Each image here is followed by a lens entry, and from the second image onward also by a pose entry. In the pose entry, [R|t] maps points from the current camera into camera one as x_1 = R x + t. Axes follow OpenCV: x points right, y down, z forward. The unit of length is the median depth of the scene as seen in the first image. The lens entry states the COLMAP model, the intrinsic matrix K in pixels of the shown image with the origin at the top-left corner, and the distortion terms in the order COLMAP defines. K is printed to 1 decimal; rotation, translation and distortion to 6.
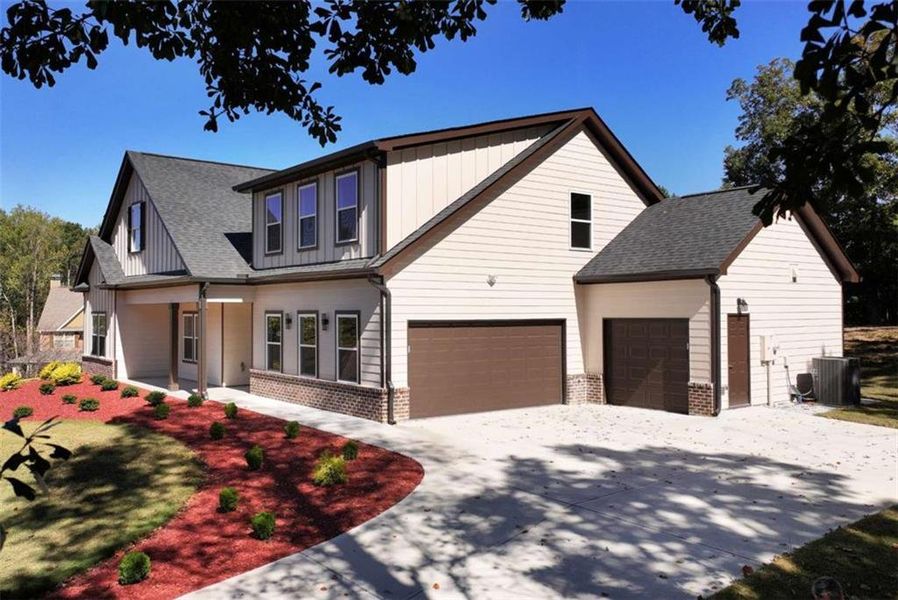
lens RADIAL K [[755.1, 0, 414.6], [0, 755.1, 301.8], [0, 0, 1]] dist [-0.006858, -0.004124]
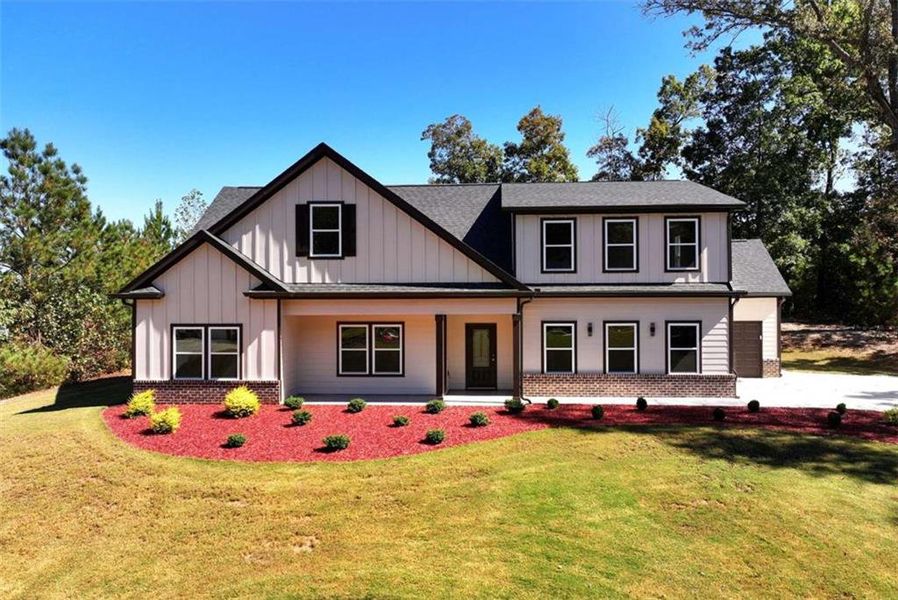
lens RADIAL K [[755.1, 0, 452.6], [0, 755.1, 301.5], [0, 0, 1]] dist [-0.006858, -0.004124]
pose [[0.643261, -0.000297, 0.765647, -1.381961], [-0.007368, 0.999951, 0.006579, -0.027980], [-0.765612, -0.009873, 0.643227, 0.447756]]
